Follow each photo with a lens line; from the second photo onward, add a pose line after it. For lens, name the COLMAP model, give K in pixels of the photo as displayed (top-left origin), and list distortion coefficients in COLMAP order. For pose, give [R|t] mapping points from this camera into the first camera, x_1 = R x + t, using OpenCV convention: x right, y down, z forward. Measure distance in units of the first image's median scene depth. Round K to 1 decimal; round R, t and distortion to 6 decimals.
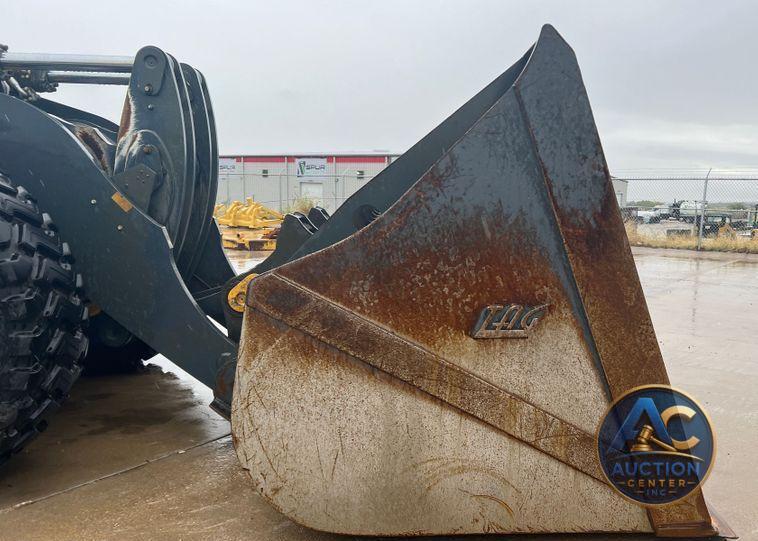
lens RADIAL K [[596.0, 0, 377.7], [0, 596.0, 293.0], [0, 0, 1]] dist [0.076972, -0.108948]
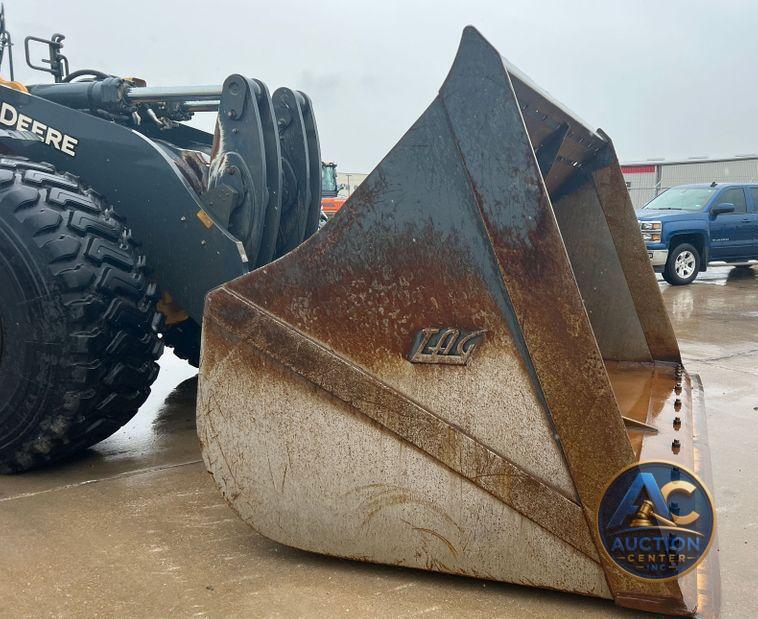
lens RADIAL K [[619.1, 0, 439.8], [0, 619.1, 308.6], [0, 0, 1]] dist [0.044232, -0.072334]
pose [[0.956058, 0.039636, -0.290485, 0.483280], [-0.040701, 0.999169, 0.002378, -0.013057], [0.290338, 0.009549, 0.956877, 0.070945]]
